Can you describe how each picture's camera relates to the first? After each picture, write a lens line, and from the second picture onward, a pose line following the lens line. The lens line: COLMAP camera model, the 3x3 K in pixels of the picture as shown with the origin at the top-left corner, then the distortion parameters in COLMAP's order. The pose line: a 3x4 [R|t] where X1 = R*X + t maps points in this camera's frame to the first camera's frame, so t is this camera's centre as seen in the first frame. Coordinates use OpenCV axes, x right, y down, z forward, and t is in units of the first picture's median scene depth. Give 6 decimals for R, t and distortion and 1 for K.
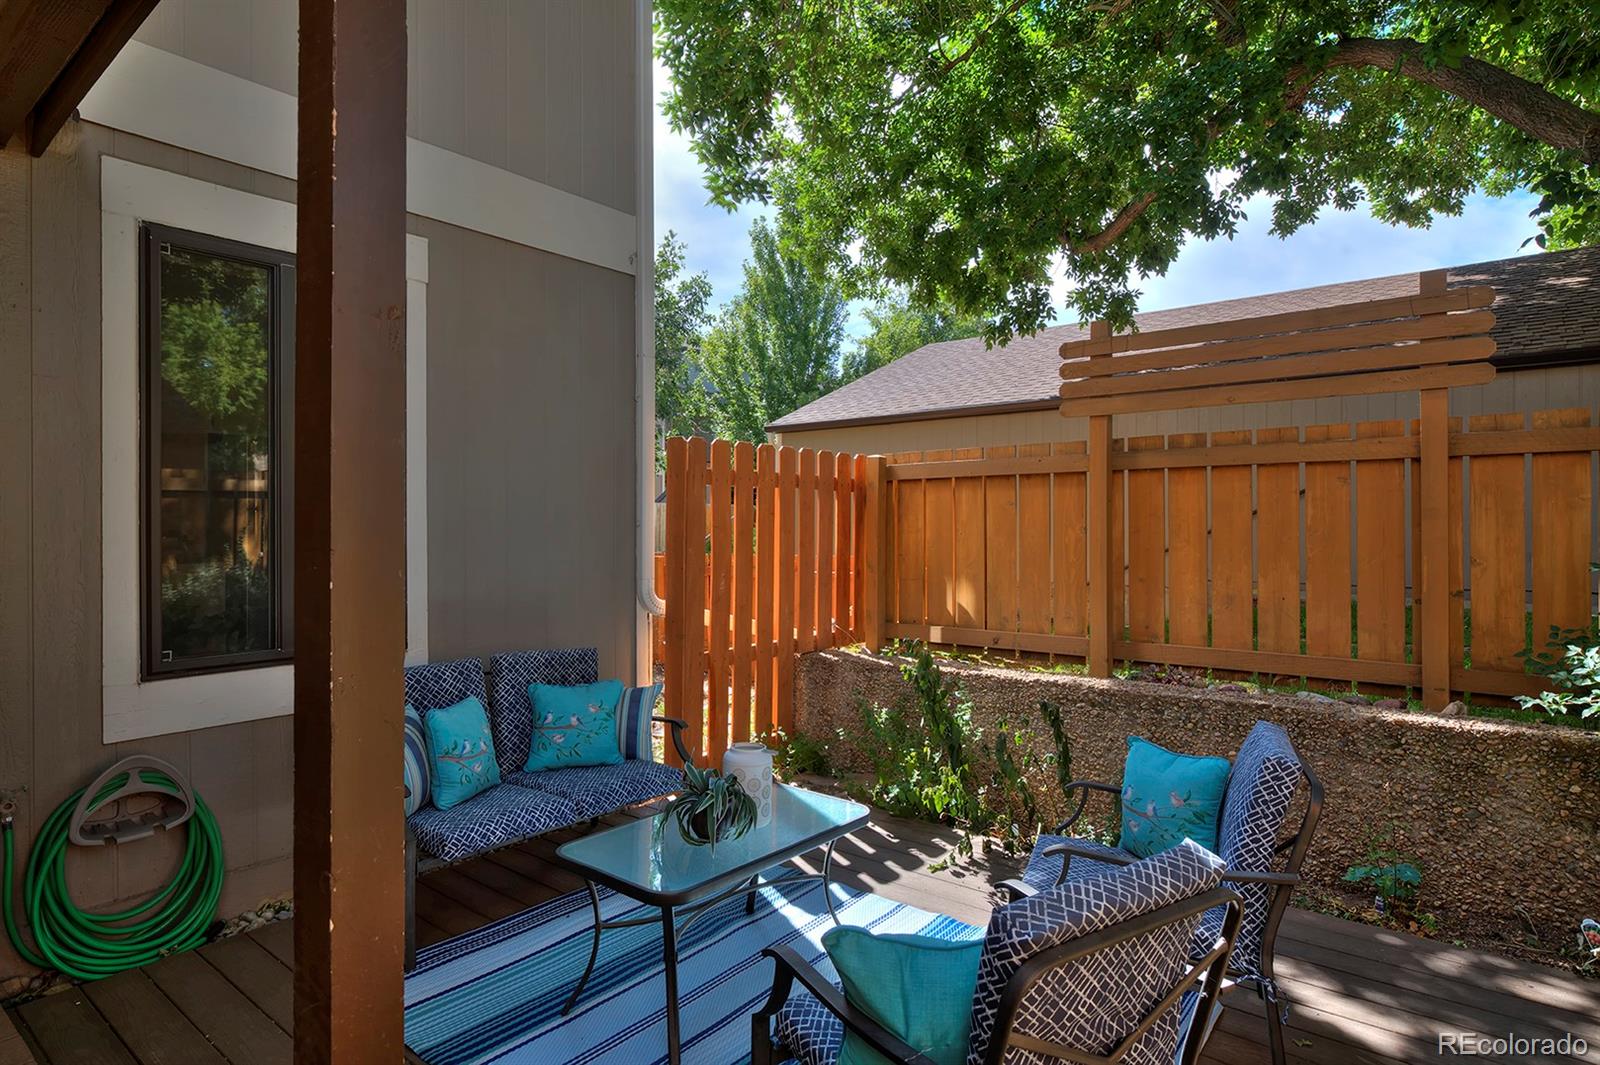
lens RADIAL K [[889.9, 0, 806.6], [0, 889.9, 531.0], [0, 0, 1]] dist [0.002831, 0.000950]
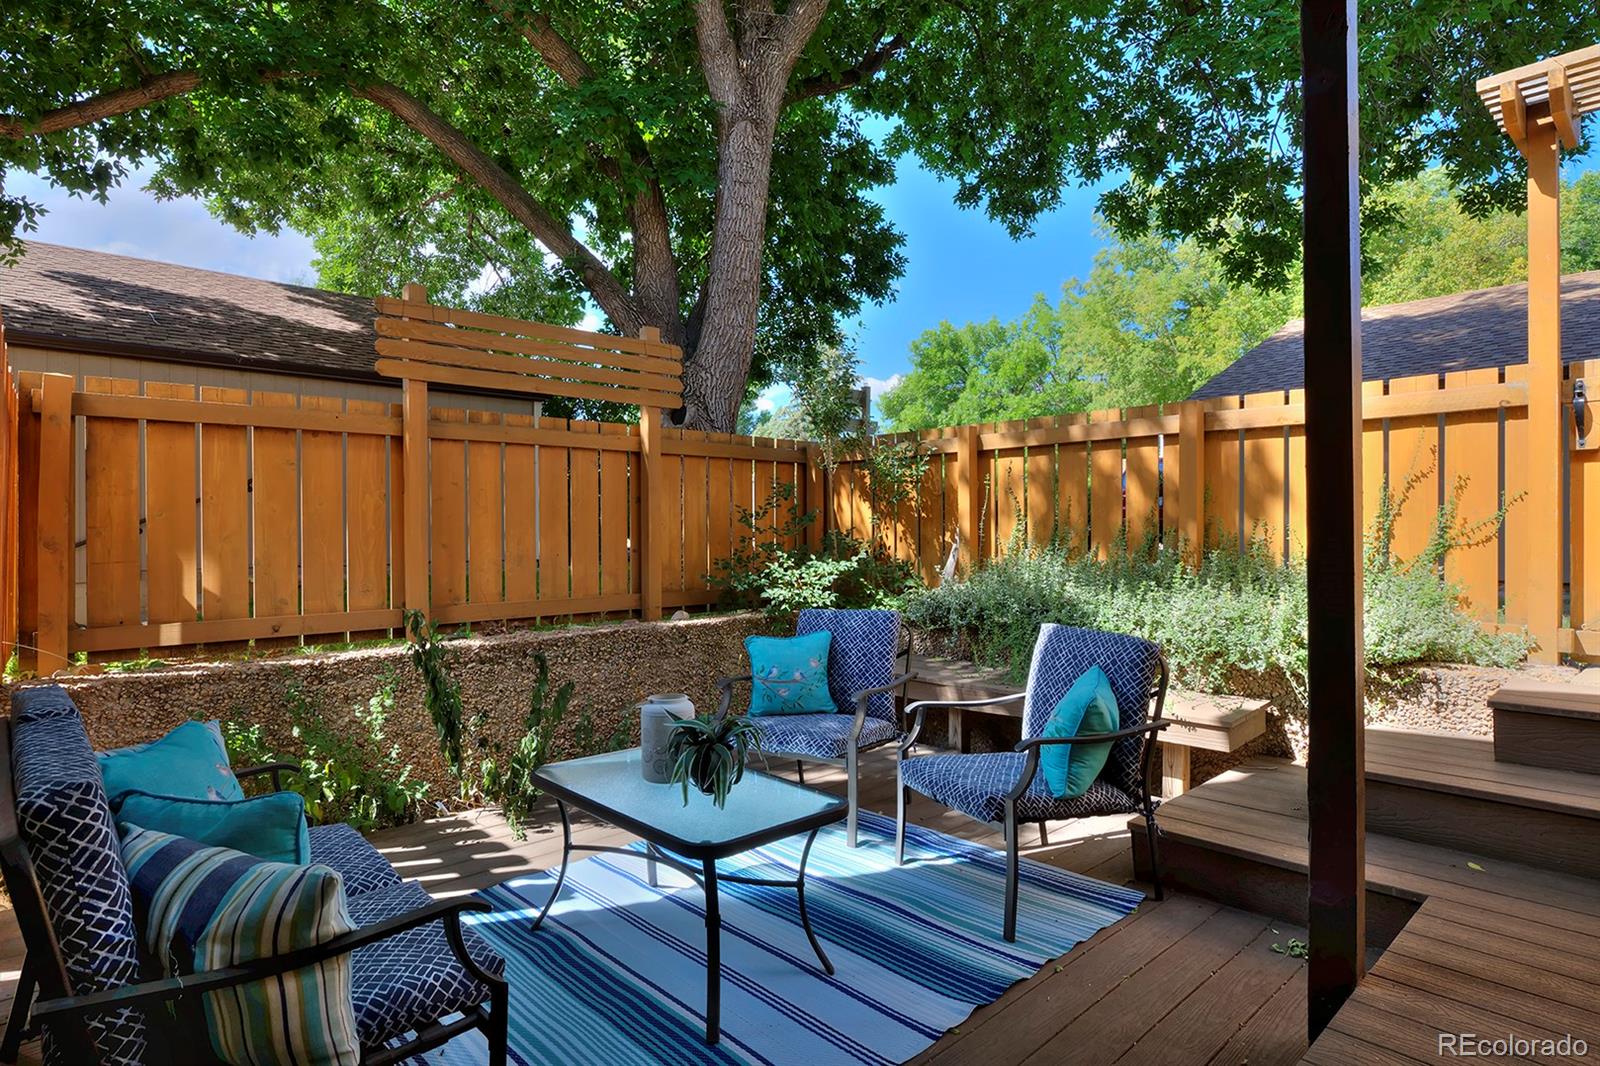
lens RADIAL K [[889.9, 0, 806.6], [0, 889.9, 531.5], [0, 0, 1]] dist [0.002831, 0.000950]
pose [[0.118098, 0.001271, 0.993001, -0.657358], [0.010499, 0.999942, -0.002529, 0.049589], [-0.992946, 0.010724, 0.118077, 0.500678]]
